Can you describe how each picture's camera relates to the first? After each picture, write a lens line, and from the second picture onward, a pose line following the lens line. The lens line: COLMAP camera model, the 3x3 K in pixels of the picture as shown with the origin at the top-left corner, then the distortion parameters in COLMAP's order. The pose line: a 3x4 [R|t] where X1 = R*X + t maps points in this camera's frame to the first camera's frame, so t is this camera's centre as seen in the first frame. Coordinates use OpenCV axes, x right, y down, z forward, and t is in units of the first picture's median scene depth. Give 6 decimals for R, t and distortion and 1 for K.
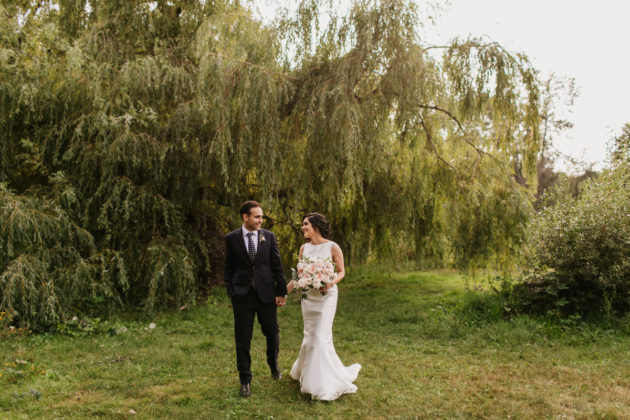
lens RADIAL K [[605.0, 0, 316.8], [0, 605.0, 208.4], [0, 0, 1]] dist [0.001275, -0.002647]
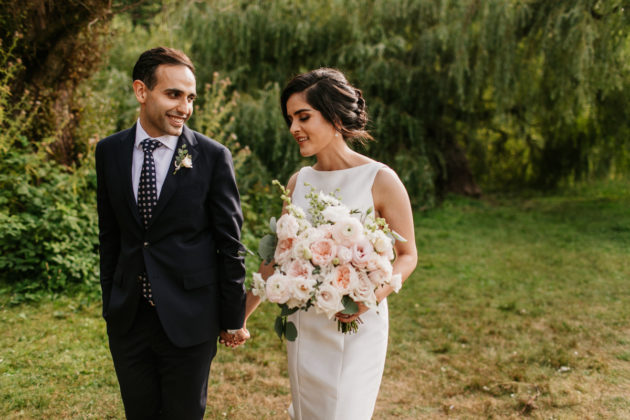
lens RADIAL K [[605.0, 0, 316.8], [0, 605.0, 208.4], [0, 0, 1]] dist [0.001275, -0.002647]
pose [[0.928001, 0.054095, -0.368629, 0.023178], [-0.000912, 0.989730, 0.142944, -0.005723], [0.372576, -0.132316, 0.918520, -0.167493]]
